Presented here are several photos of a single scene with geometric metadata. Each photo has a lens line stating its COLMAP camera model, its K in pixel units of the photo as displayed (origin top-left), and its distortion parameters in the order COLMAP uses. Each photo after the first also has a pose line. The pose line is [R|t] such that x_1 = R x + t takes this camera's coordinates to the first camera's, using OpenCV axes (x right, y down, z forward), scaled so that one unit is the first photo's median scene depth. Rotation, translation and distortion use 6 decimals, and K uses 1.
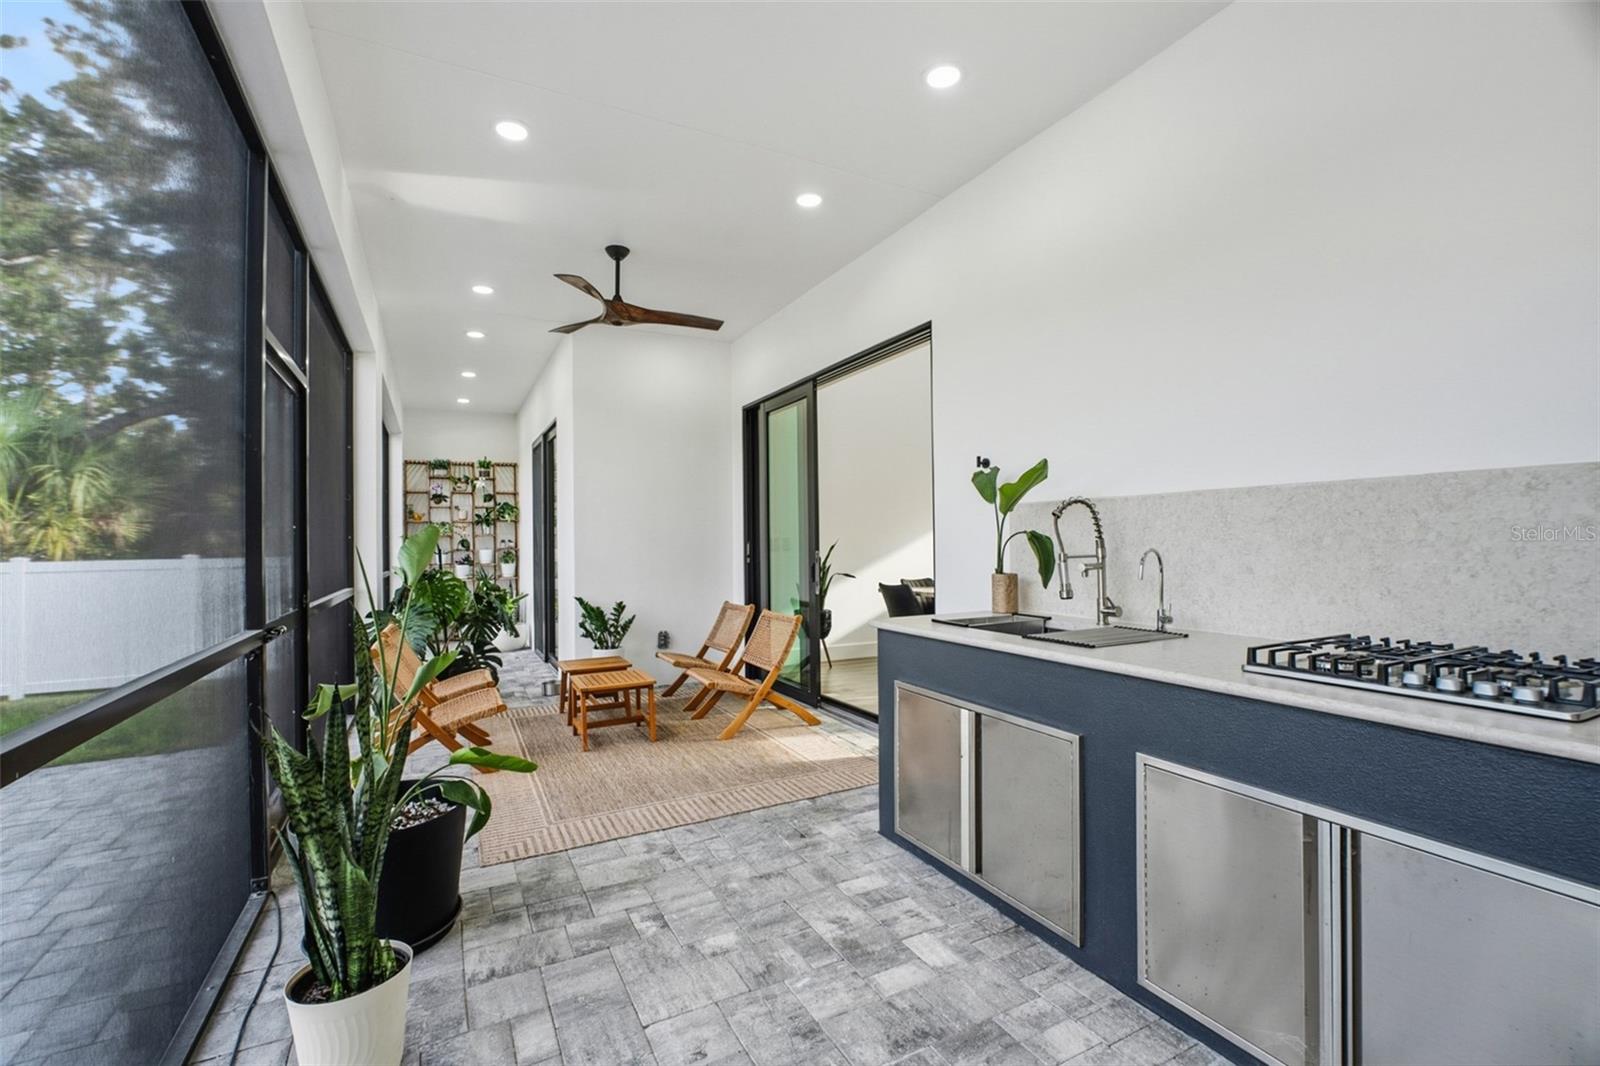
lens RADIAL K [[736.7, 0, 794.9], [0, 736.7, 540.0], [0, 0, 1]] dist [-0.003282, -0.000149]
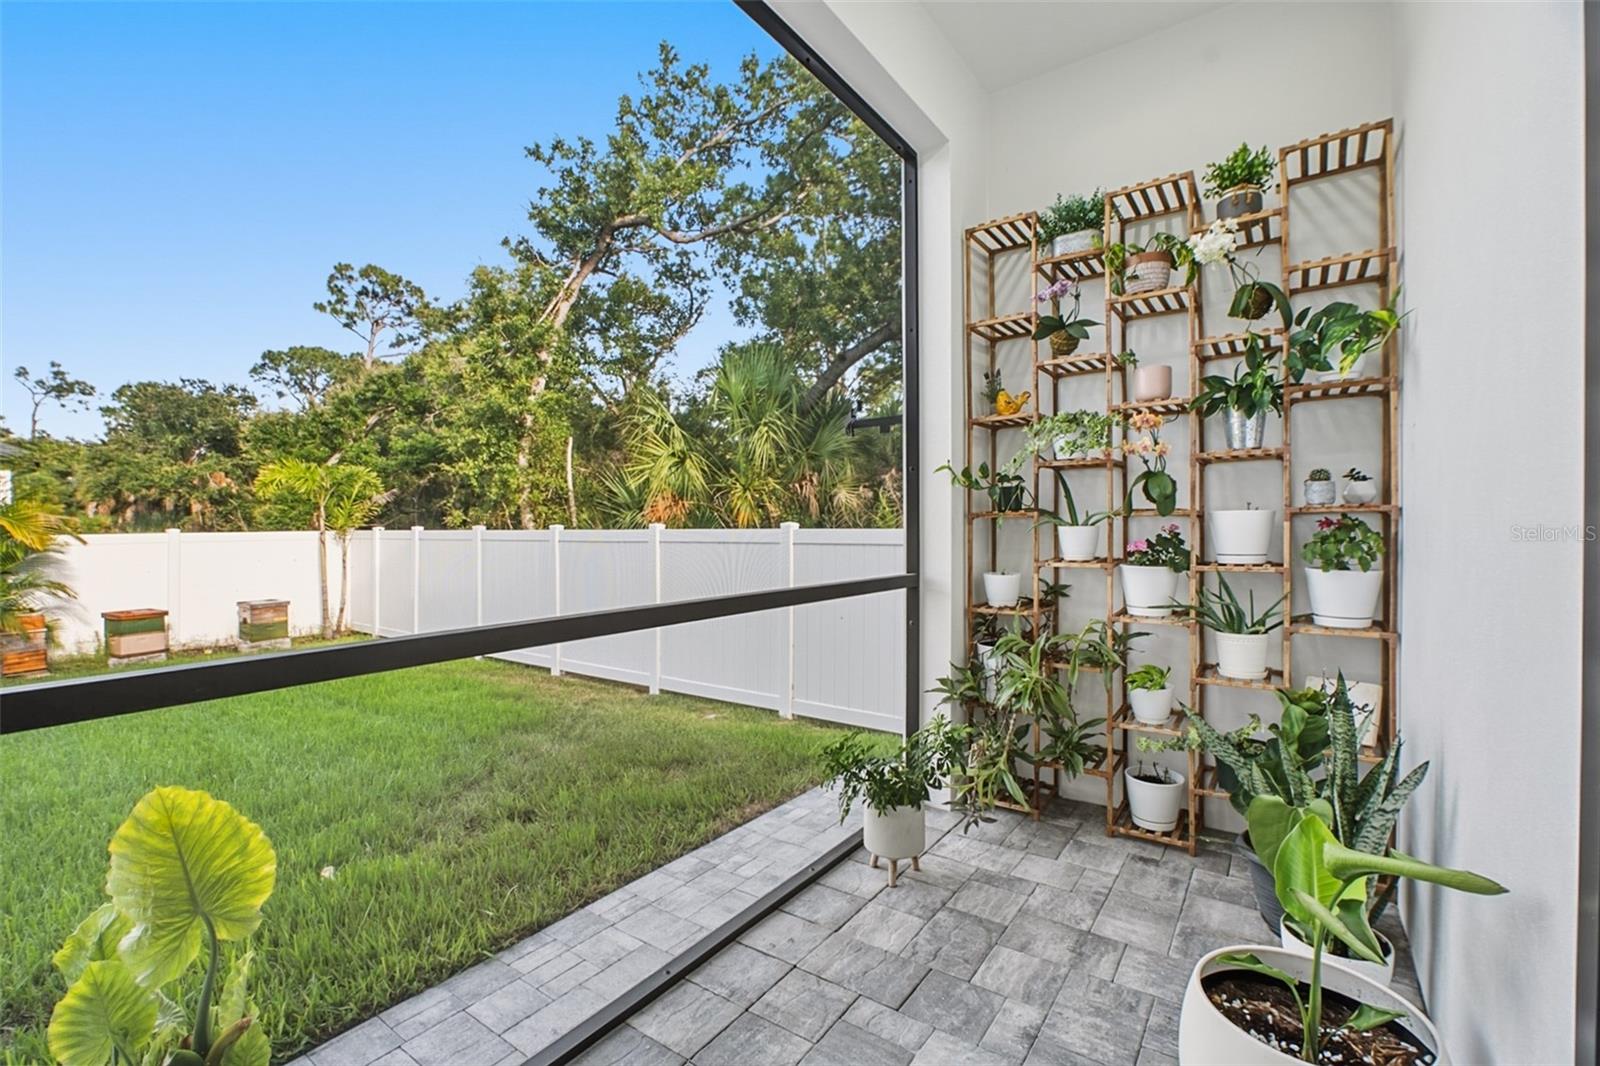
lens RADIAL K [[707.5, 0, 798.8], [0, 707.5, 521.4], [0, 0, 1]] dist [-0.009343, 0.000106]
pose [[0.484091, 0.007733, -0.874983, -0.435393], [-0.004502, 0.999970, 0.006347, 0.024923], [0.875006, 0.000867, 0.484112, 1.158900]]
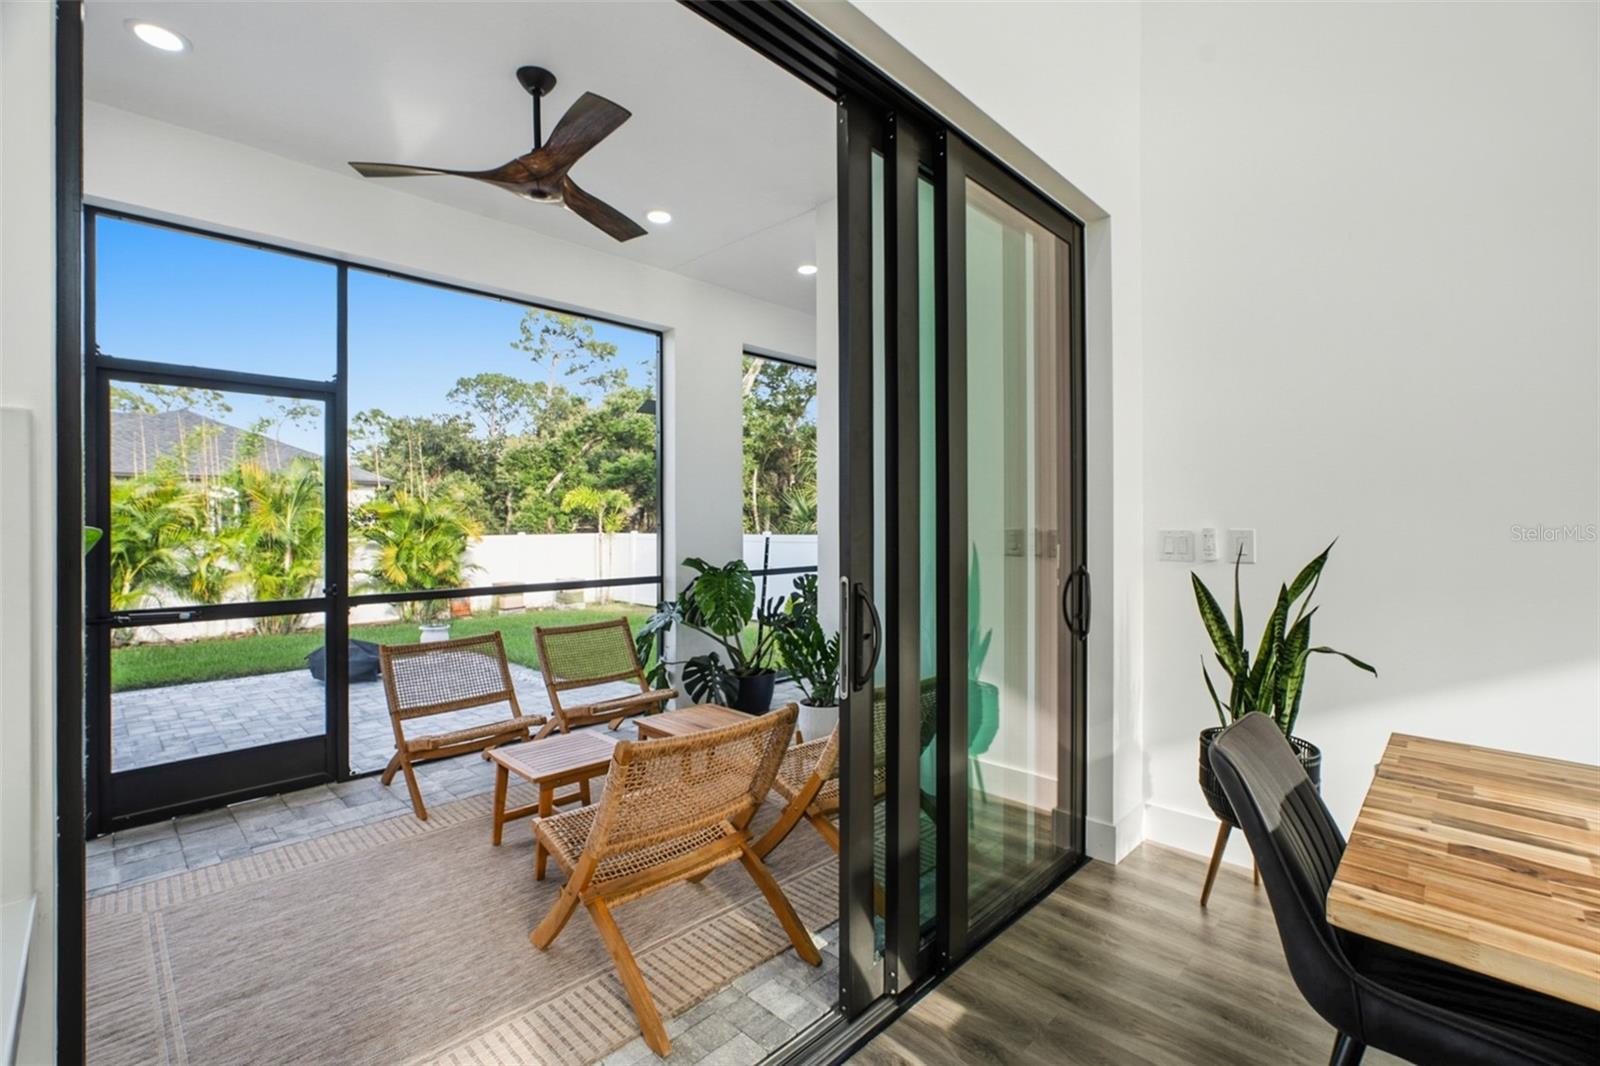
lens RADIAL K [[707.5, 0, 798.8], [0, 707.5, 521.4], [0, 0, 1]] dist [-0.009343, 0.000106]
pose [[0.336595, 0.009900, -0.941598, 0.302453], [-0.001872, 0.999950, 0.009845, -0.013033], [0.941648, -0.001551, 0.336596, 0.739836]]
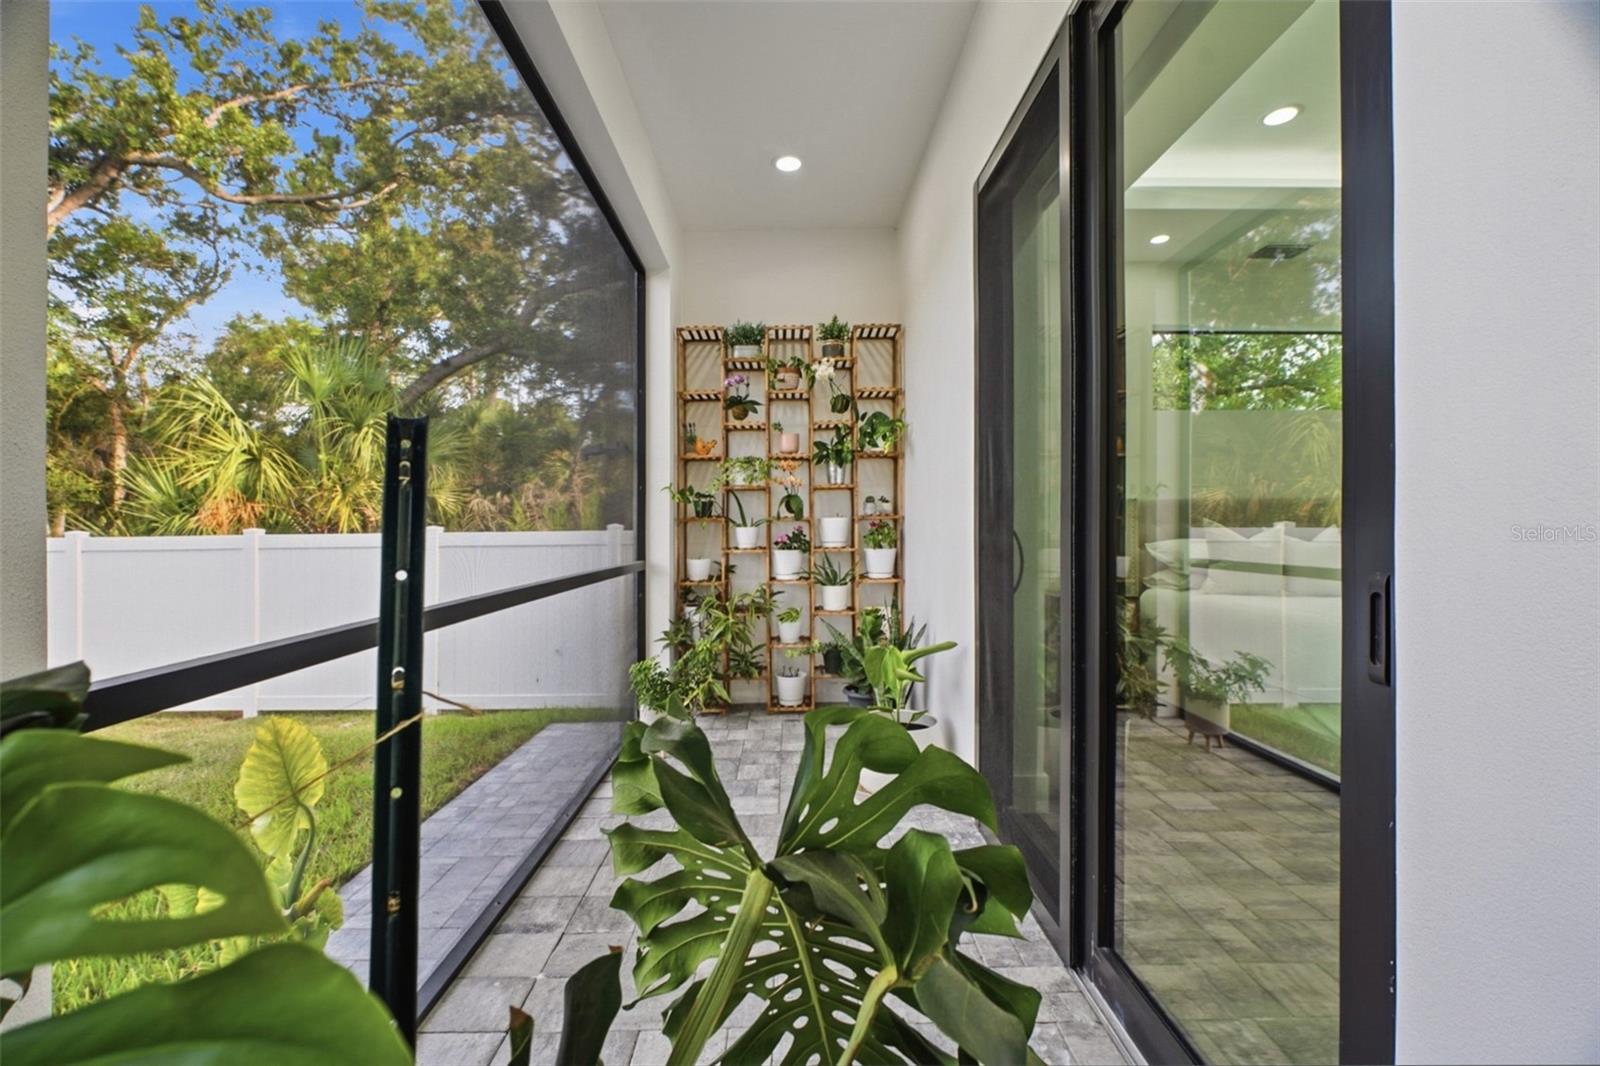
lens RADIAL K [[701.1, 0, 780.2], [0, 701.1, 515.7], [0, 0, 1]] dist [-0.000079, 0.000156]
pose [[0.893211, -0.001021, -0.449637, -0.392890], [-0.004744, 0.999920, -0.011694, 0.026559], [0.449613, 0.012578, 0.893135, 0.920197]]
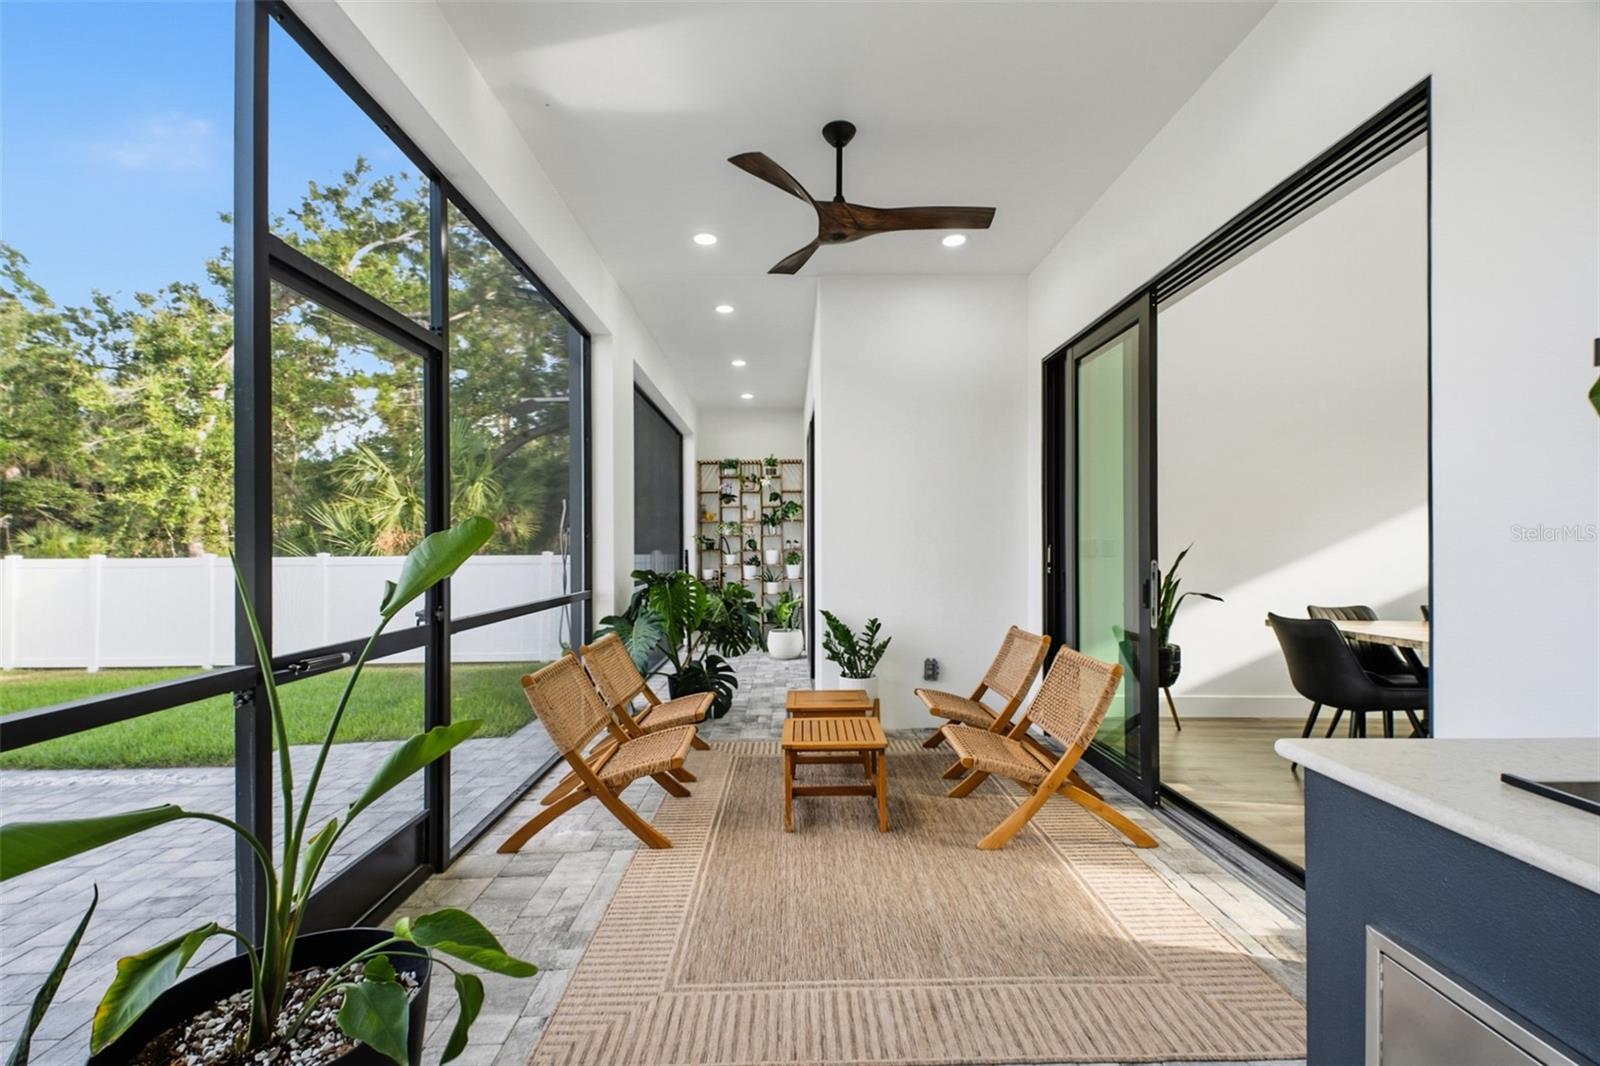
lens RADIAL K [[710.3, 0, 785.7], [0, 710.3, 543.3], [0, 0, 1]] dist [0.024666, -0.000292]
pose [[0.896799, 0.008671, -0.442353, 0.015392], [-0.007359, 0.999962, 0.004682, -0.000574], [0.442377, -0.000943, 0.896829, 0.261679]]
